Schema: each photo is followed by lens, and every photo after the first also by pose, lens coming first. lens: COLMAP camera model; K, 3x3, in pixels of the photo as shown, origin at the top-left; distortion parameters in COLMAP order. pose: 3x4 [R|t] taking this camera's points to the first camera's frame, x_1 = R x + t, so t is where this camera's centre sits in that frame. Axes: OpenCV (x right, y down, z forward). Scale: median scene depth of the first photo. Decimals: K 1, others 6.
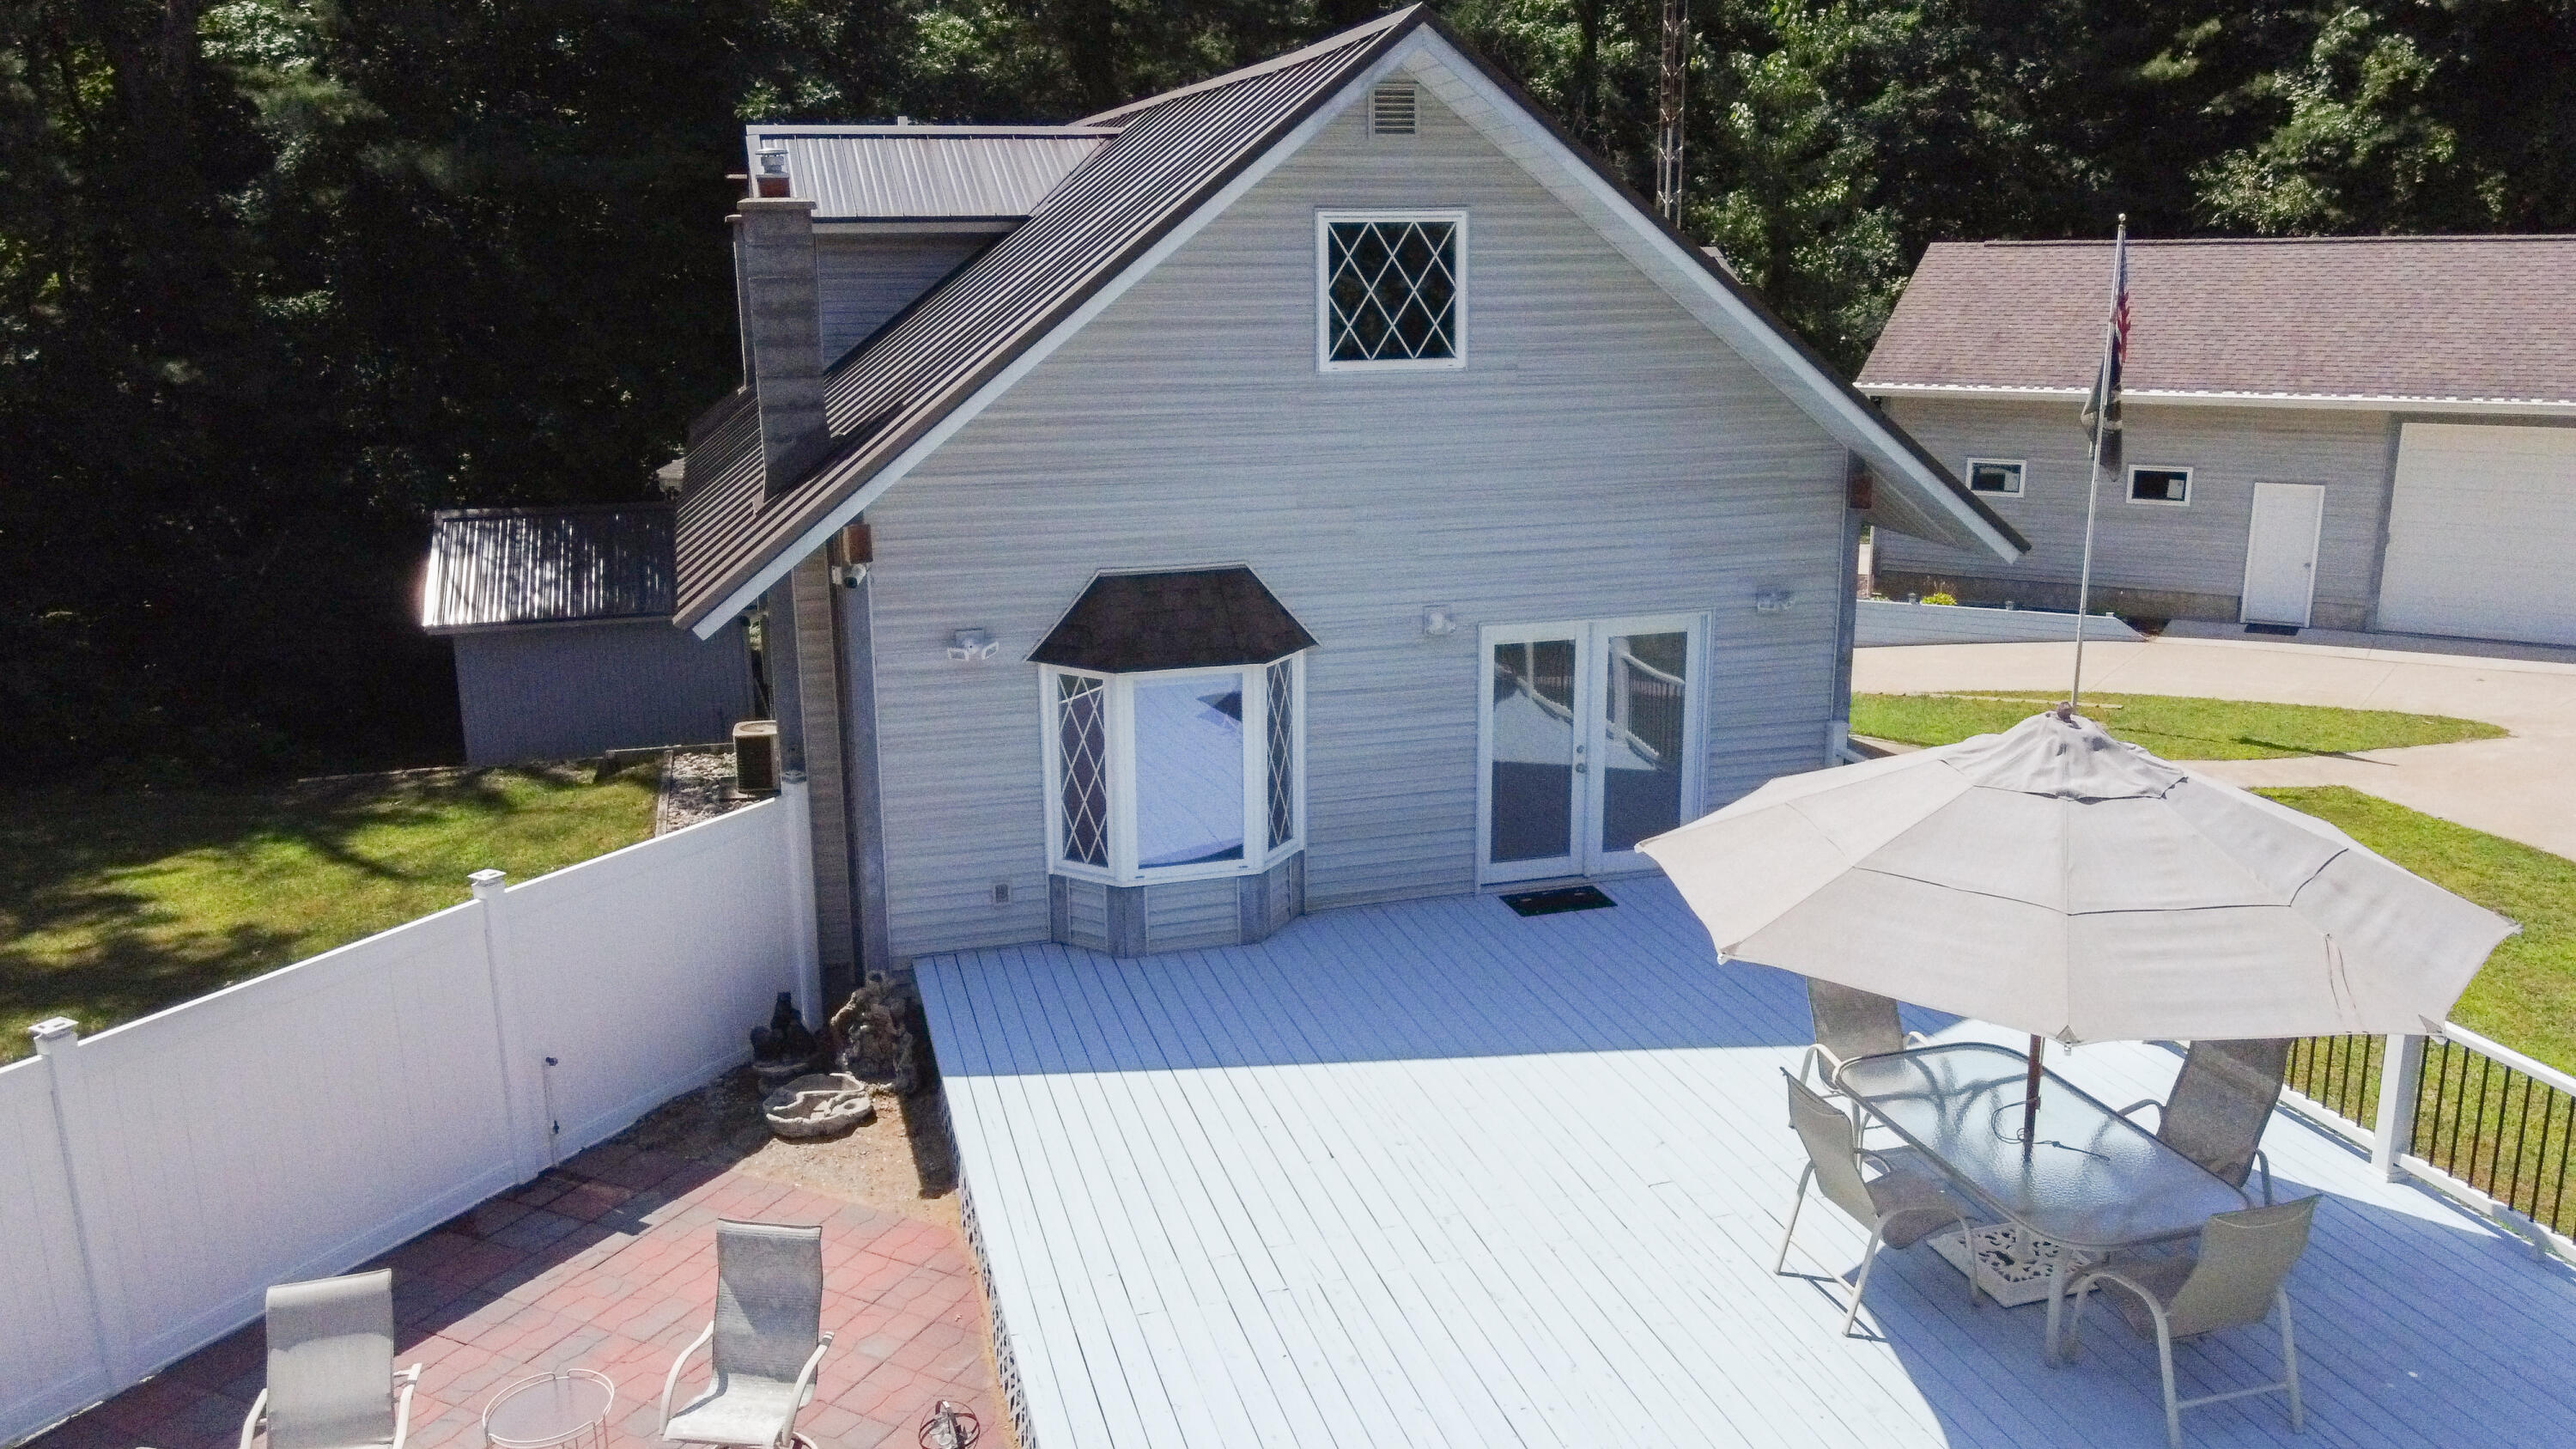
lens RADIAL K [[1975.3, 0, 1305.6], [0, 1975.3, 727.7], [0, 0, 1]] dist [0.001101, 0.029991]
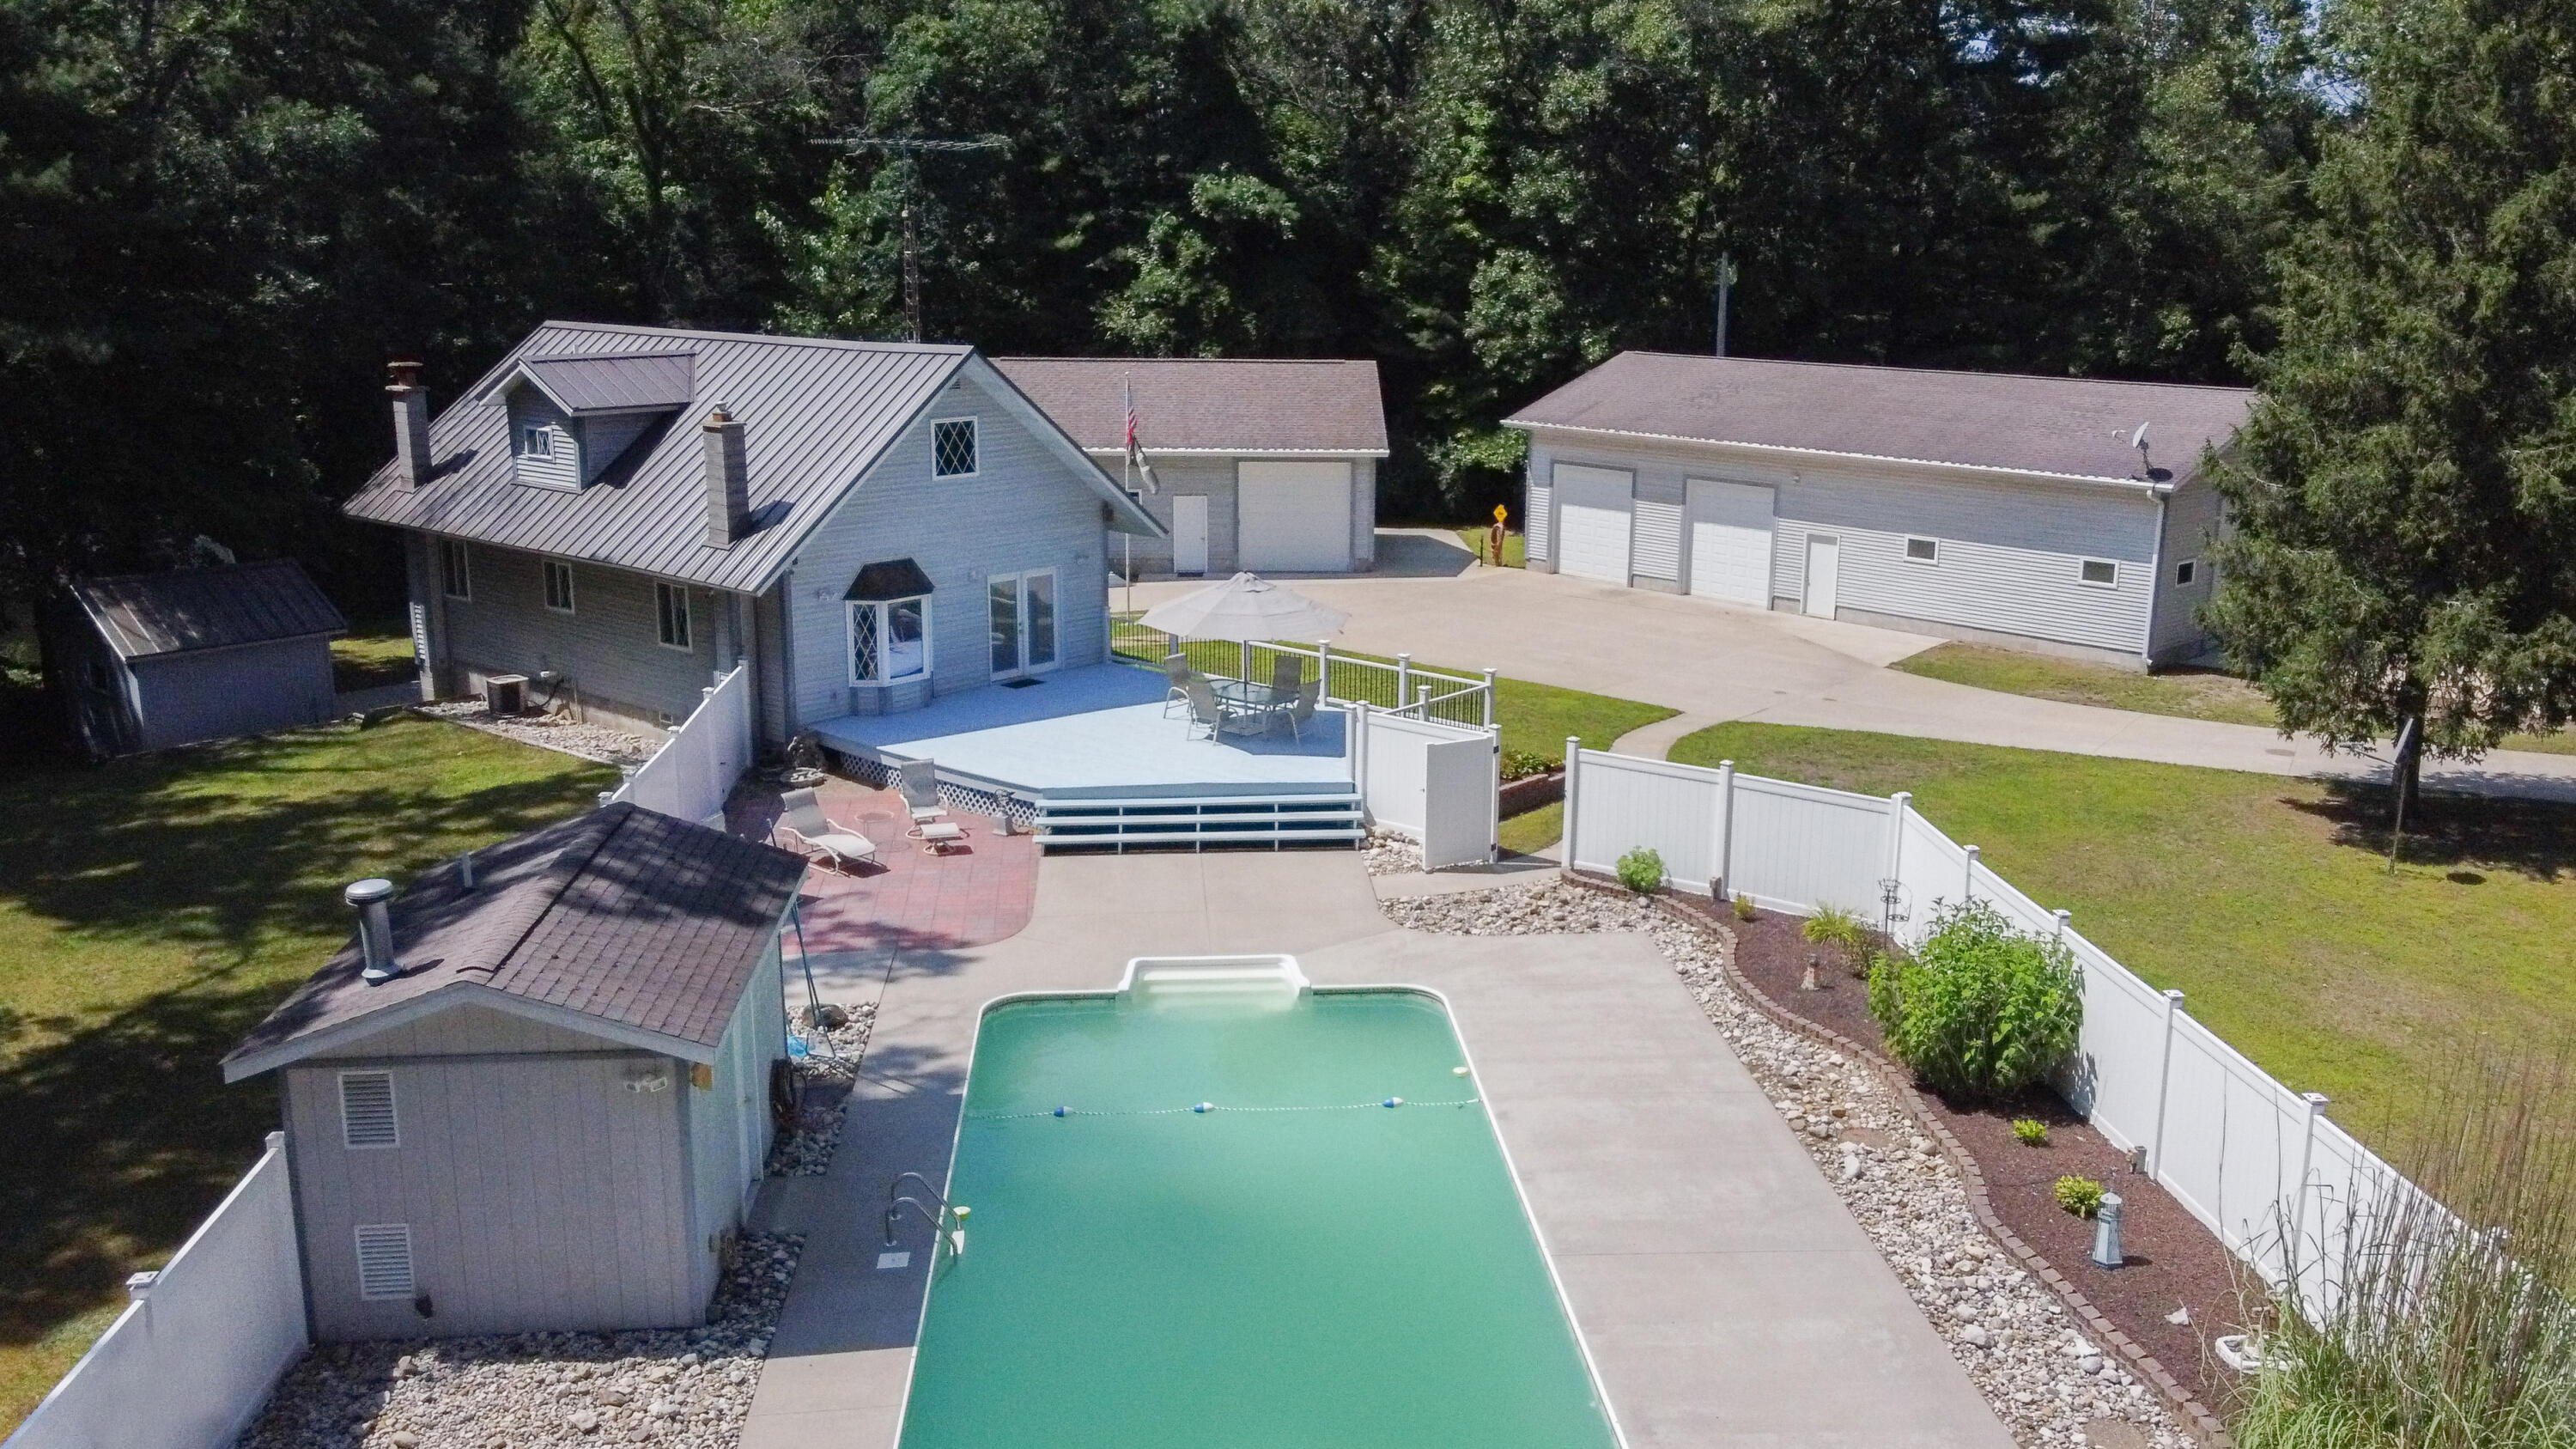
lens RADIAL K [[2072.8, 0, 1356.0], [0, 2072.8, 788.2], [0, 0, 1]] dist [-0.009225, 0.051992]
pose [[0.820108, -0.128929, 0.557495, -0.519896], [0.119140, 0.991407, 0.054017, 0.065396], [-0.559669, 0.022120, 0.828421, -0.729041]]
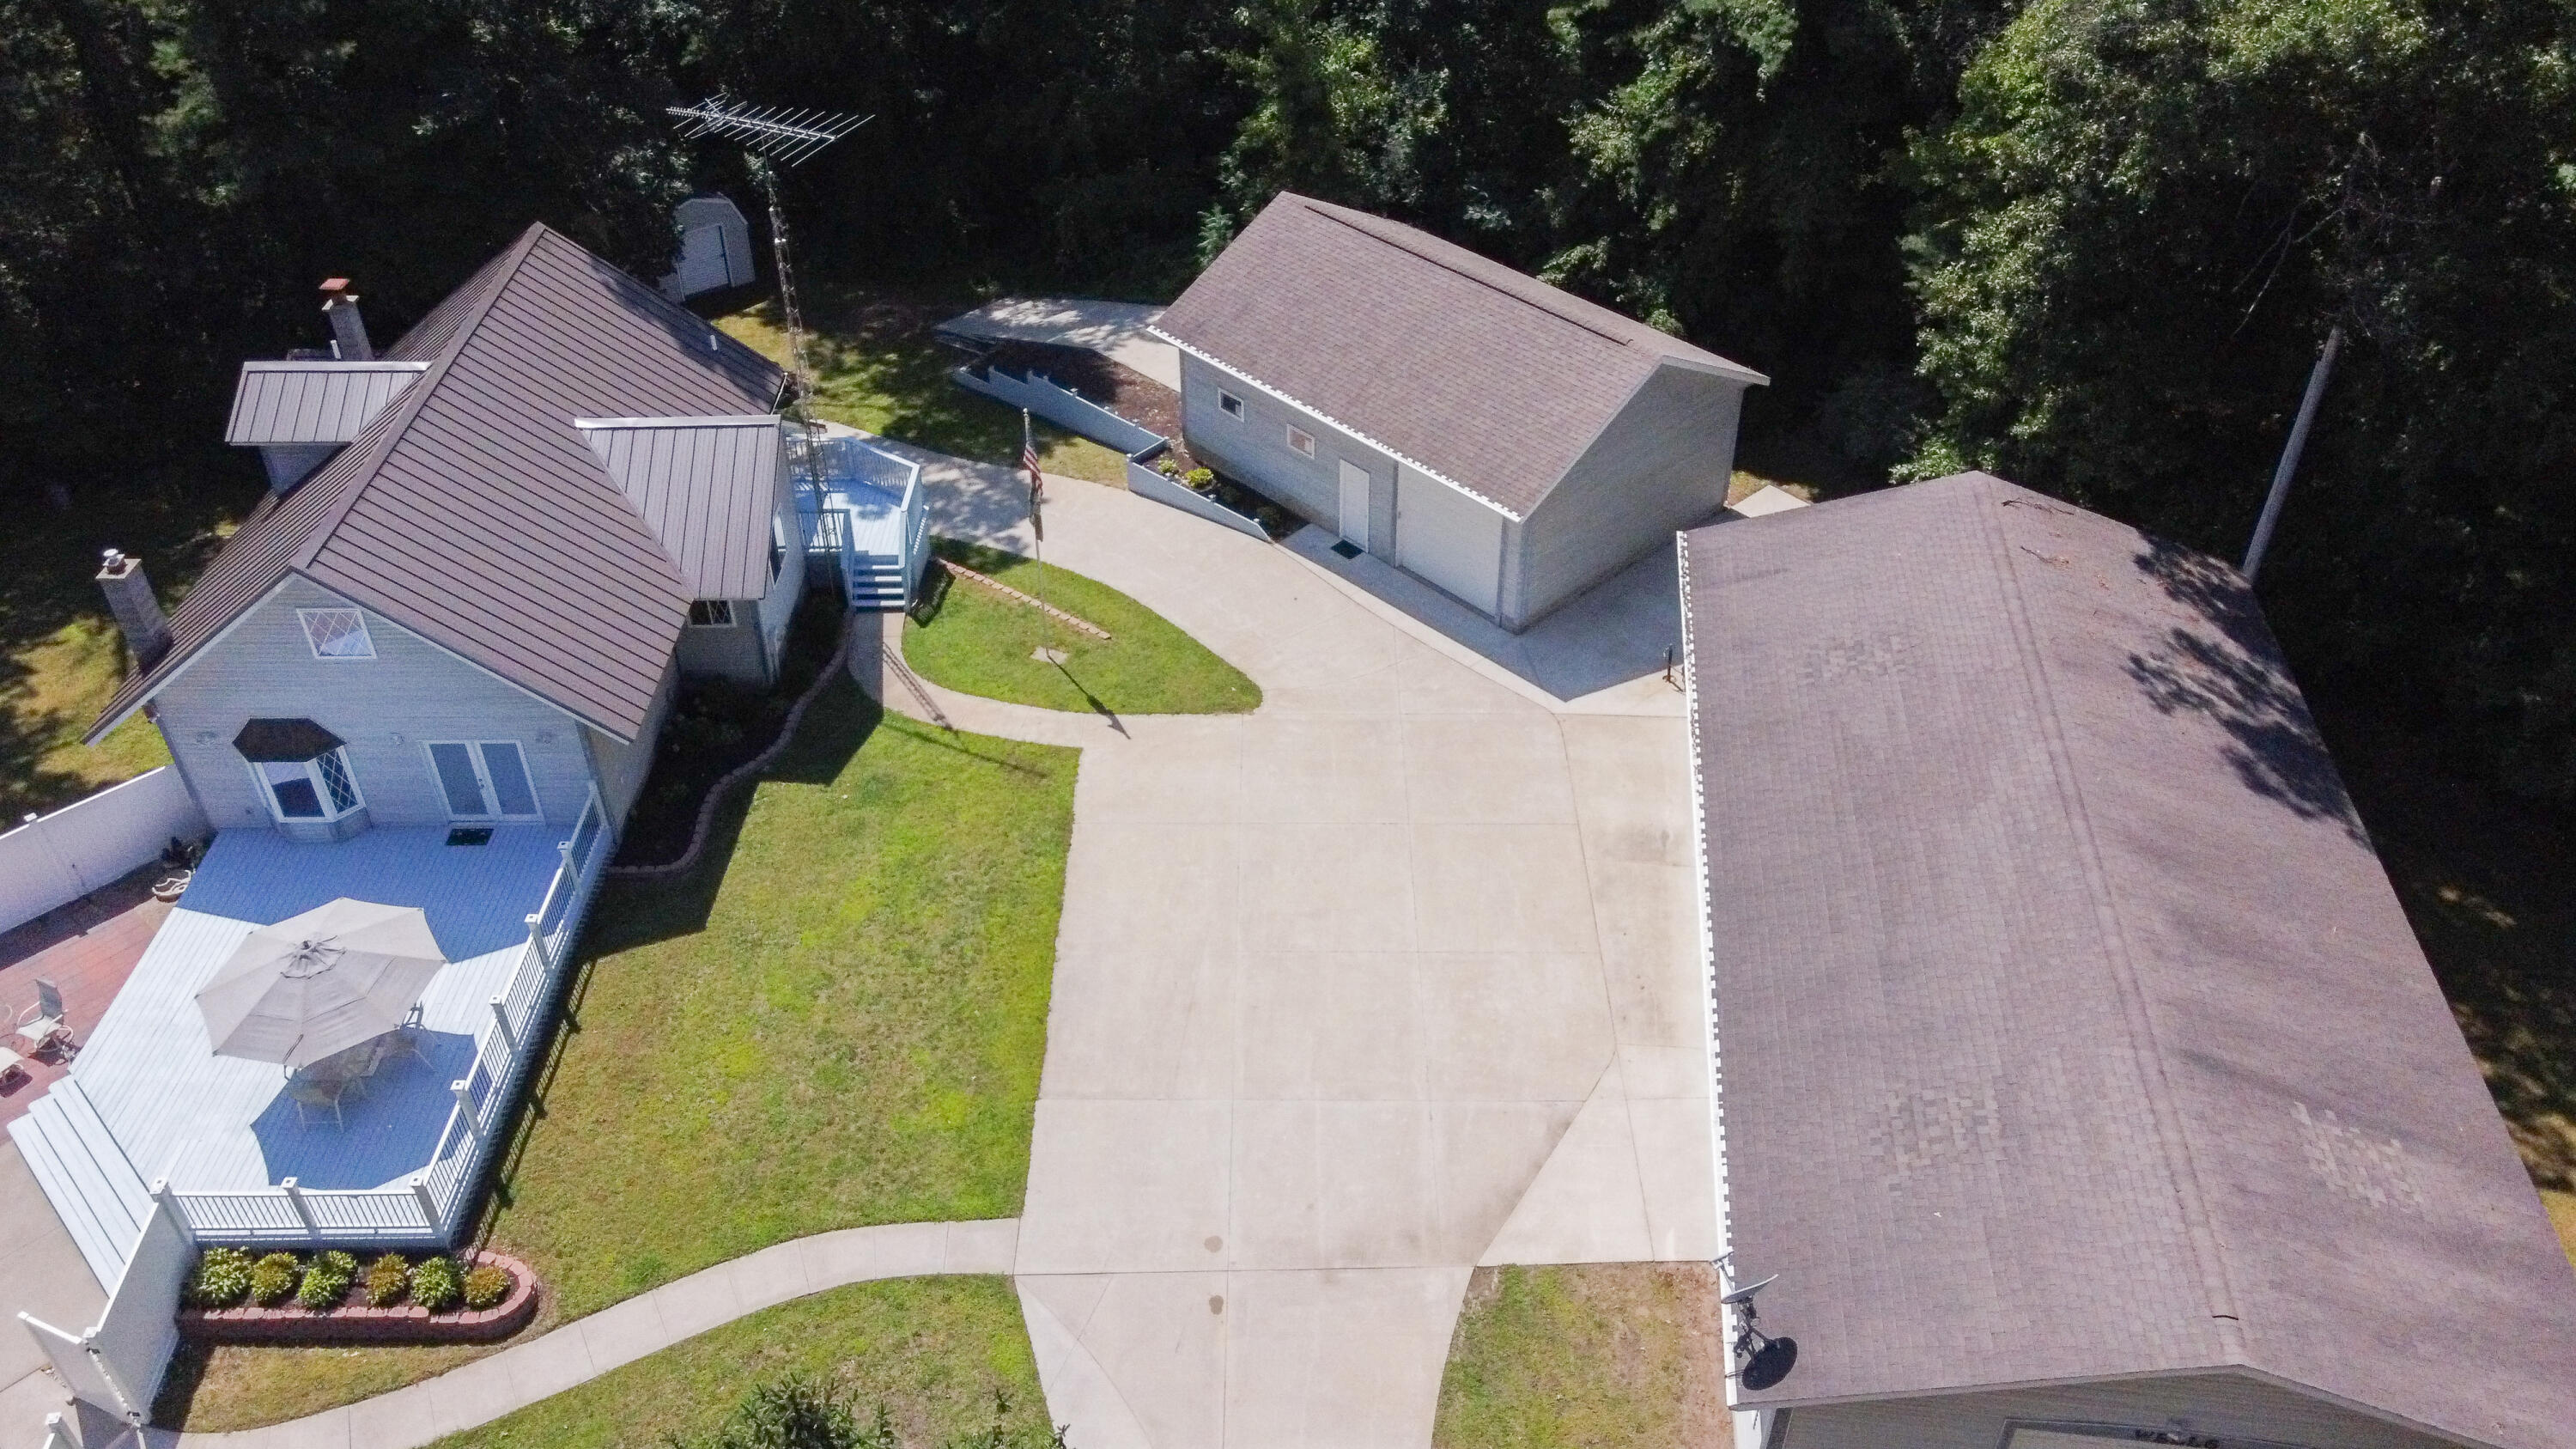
lens RADIAL K [[1975.3, 0, 1301.8], [0, 1975.3, 718.4], [0, 0, 1]] dist [0.001101, 0.029991]
pose [[0.962932, 0.173673, -0.206397, 0.837457], [-0.074770, 0.907026, 0.414383, -0.597522], [0.259175, -0.383590, 0.886390, -0.456929]]
